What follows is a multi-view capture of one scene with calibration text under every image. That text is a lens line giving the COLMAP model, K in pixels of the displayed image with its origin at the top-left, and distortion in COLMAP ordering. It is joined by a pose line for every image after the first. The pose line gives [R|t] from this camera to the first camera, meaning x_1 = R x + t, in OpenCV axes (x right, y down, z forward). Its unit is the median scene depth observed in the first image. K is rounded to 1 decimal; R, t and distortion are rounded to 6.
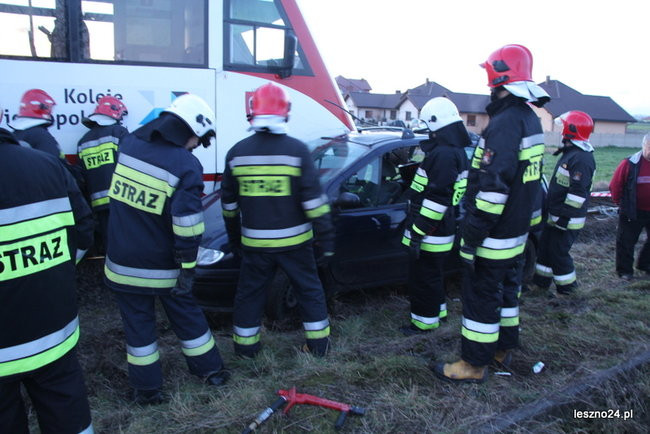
lens RADIAL K [[517.0, 0, 321.1], [0, 517.0, 219.5], [0, 0, 1]] dist [-0.170369, 0.114054]
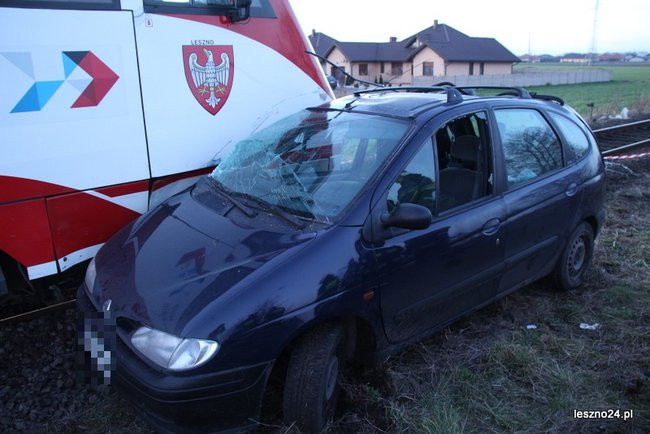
lens RADIAL K [[517.0, 0, 320.1], [0, 517.0, 217.5], [0, 0, 1]] dist [-0.170369, 0.114054]
pose [[0.973385, -0.114292, 0.198643, -0.118230], [0.098124, 0.991147, 0.089442, -0.070572], [-0.207107, -0.067570, 0.975982, 0.308727]]
